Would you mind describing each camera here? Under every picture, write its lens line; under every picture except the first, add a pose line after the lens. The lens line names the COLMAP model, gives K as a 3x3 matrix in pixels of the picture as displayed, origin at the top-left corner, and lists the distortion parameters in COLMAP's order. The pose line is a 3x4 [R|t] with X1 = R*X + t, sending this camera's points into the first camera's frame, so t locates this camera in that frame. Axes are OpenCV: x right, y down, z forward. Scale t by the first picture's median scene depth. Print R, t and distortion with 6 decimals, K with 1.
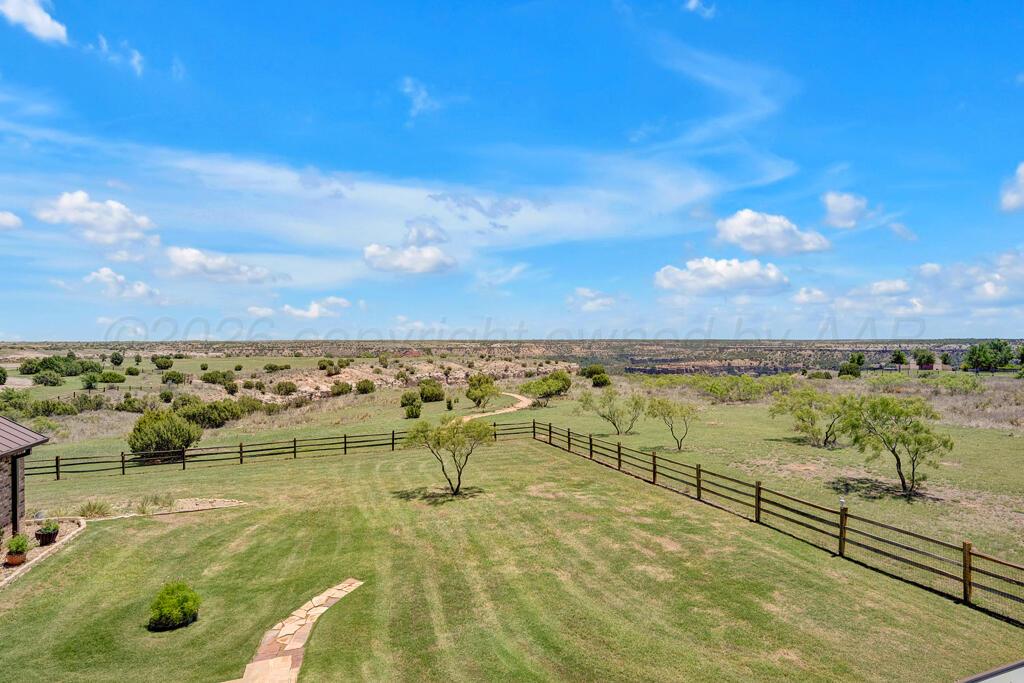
lens RADIAL K [[507.5, 0, 513.6], [0, 507.5, 347.3], [0, 0, 1]] dist [0.000958, 0.000692]
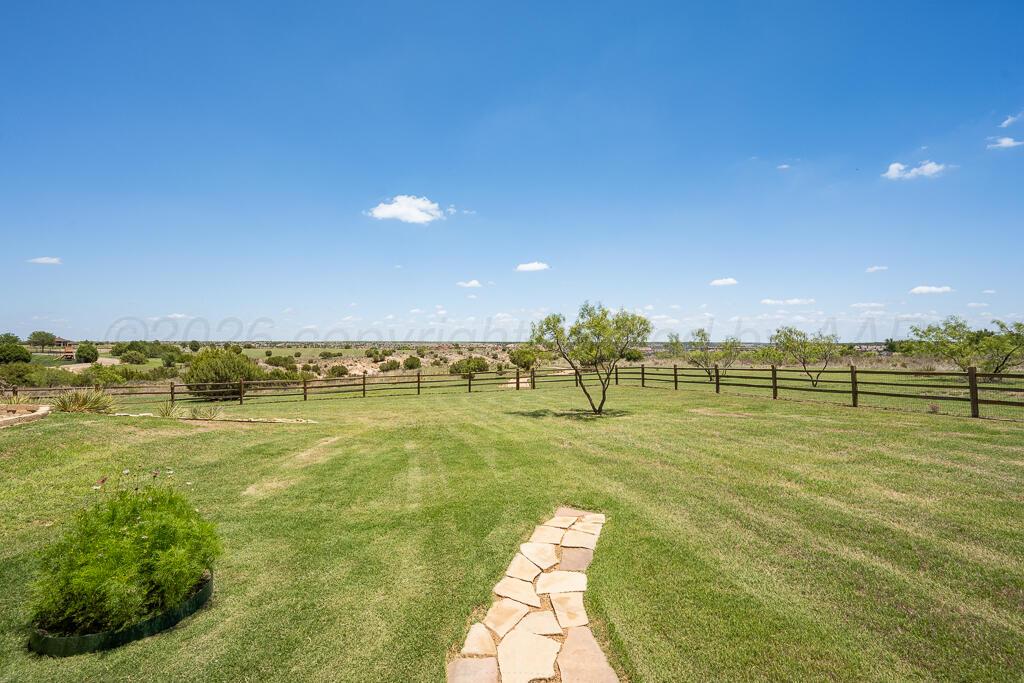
lens RADIAL K [[422.0, 0, 511.2], [0, 422.0, 341.6], [0, 0, 1]] dist [0.004159, -0.000102]
pose [[0.999595, 0.005804, -0.027860, -0.028077], [-0.006300, 0.999823, -0.017740, 0.024678], [0.027752, 0.017908, 0.999454, 0.048592]]
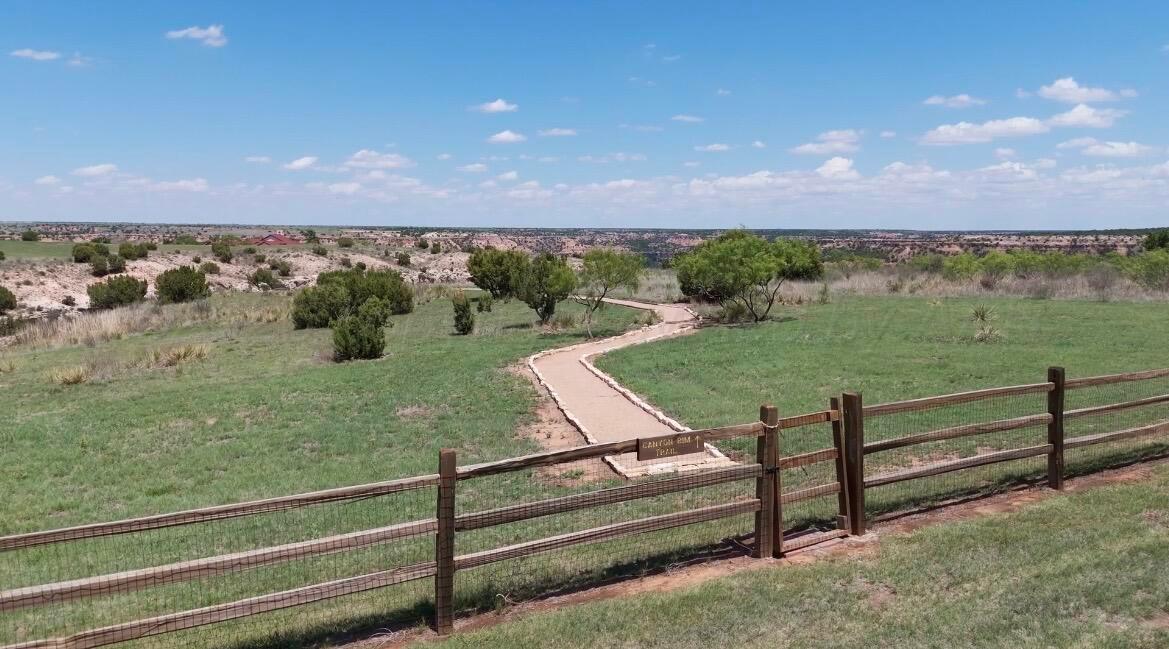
lens RADIAL K [[857.2, 0, 584.2], [0, 857.2, 327.7], [0, 0, 1]] dist [0.041535, -0.014006]
pose [[0.988816, -0.006797, 0.148988, -0.046262], [-0.007863, 0.995196, 0.097585, 0.023350], [-0.148936, -0.097665, 0.984012, 0.159176]]
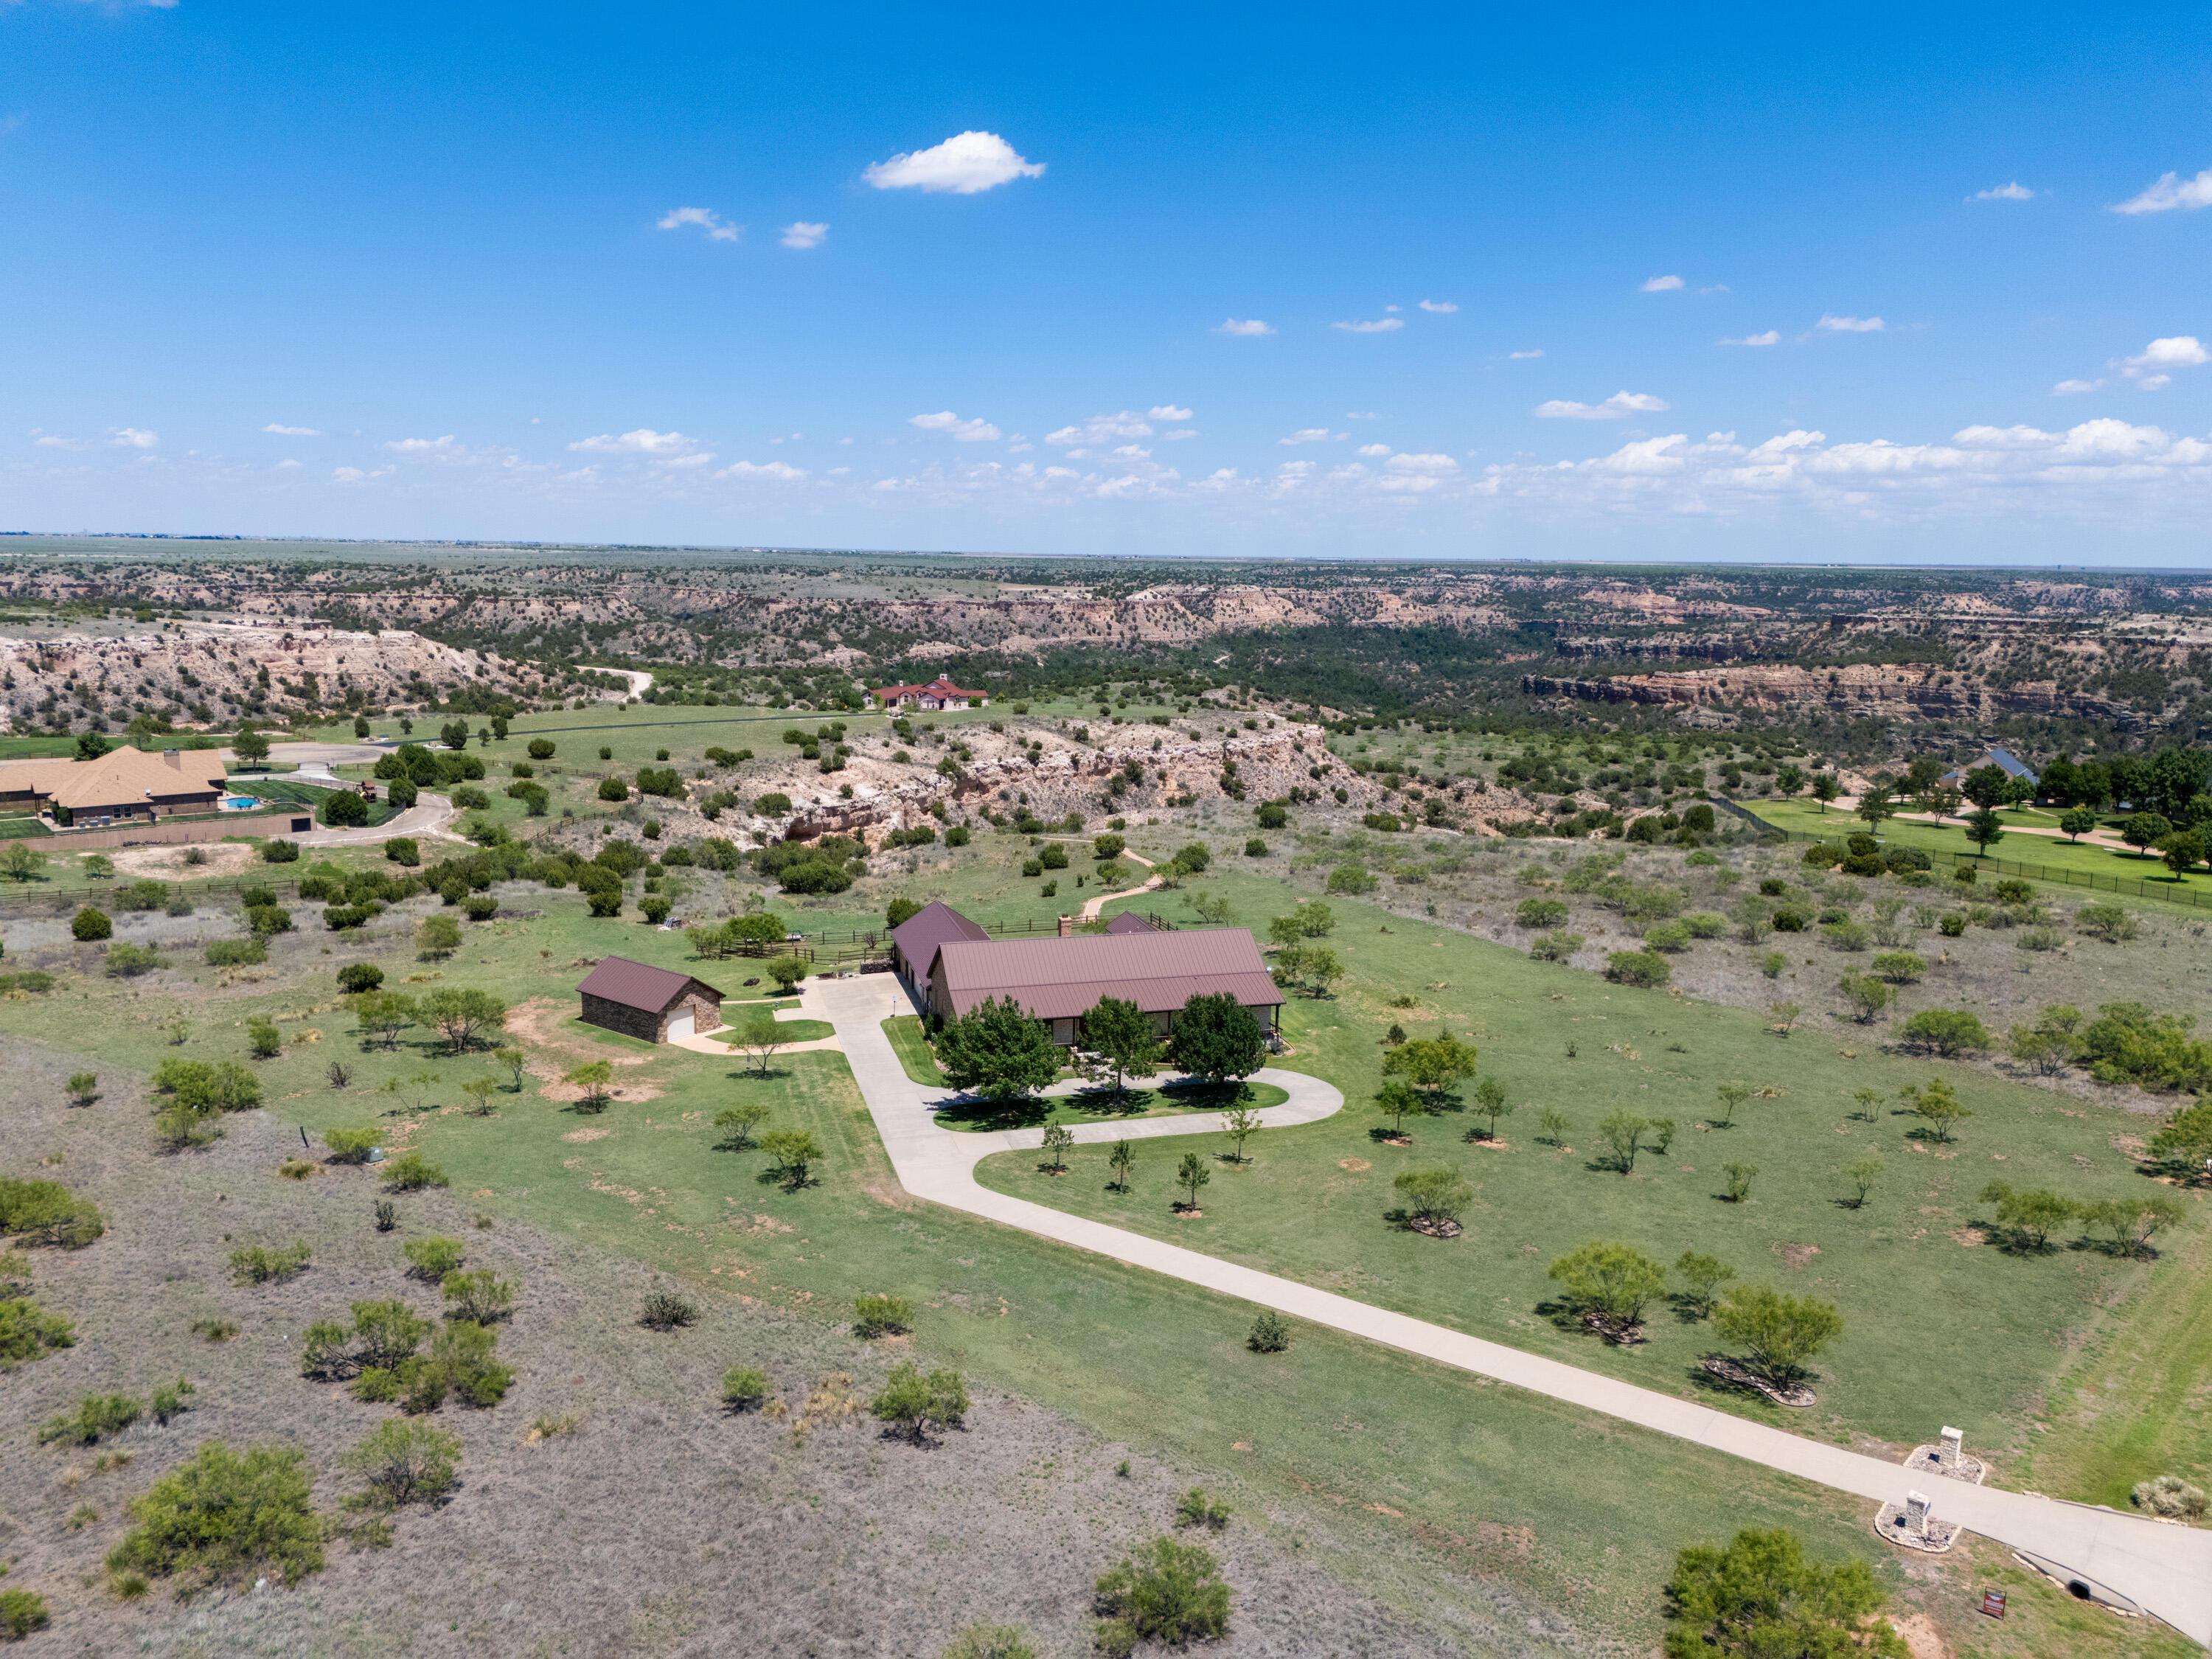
lens RADIAL K [[1732.8, 0, 1104.2], [0, 1732.8, 823.6], [0, 0, 1]] dist [0.029731, -0.003217]
pose [[0.998105, 0.031823, -0.052664, 0.033779], [-0.023245, 0.987462, 0.156139, -0.188214], [0.056972, -0.154619, 0.986330, -0.828860]]
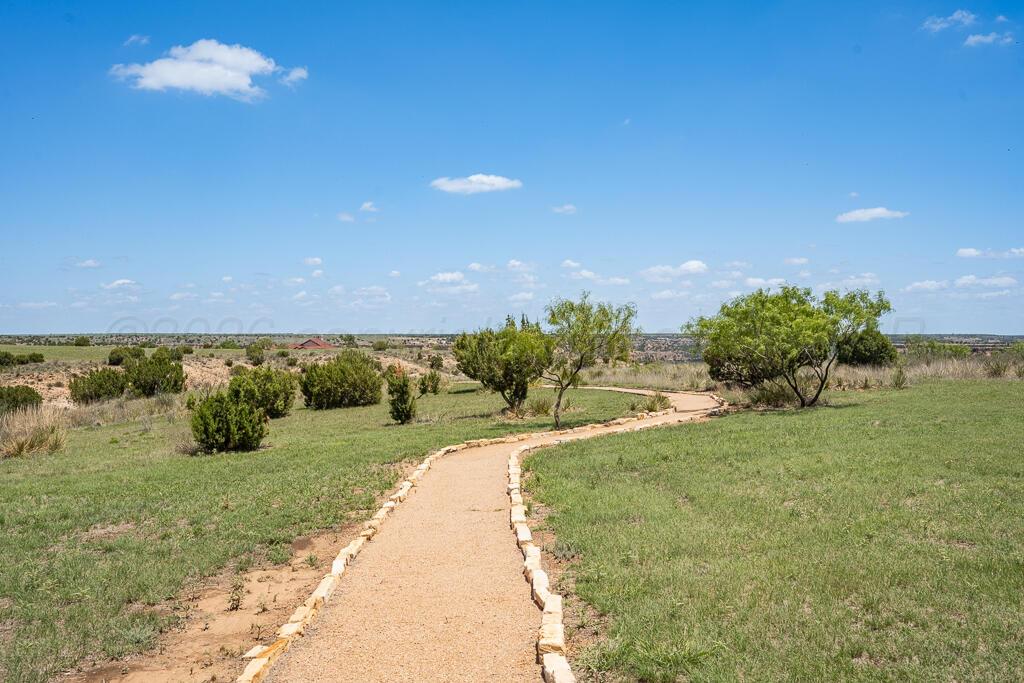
lens RADIAL K [[885.0, 0, 519.6], [0, 885.0, 343.4], [0, 0, 1]] dist [-0.017329, 0.009165]
pose [[0.999819, 0.001591, 0.018933, -0.027437], [-0.001443, 0.999968, -0.007846, 0.031321], [-0.018945, 0.007817, 0.999790, 0.202535]]
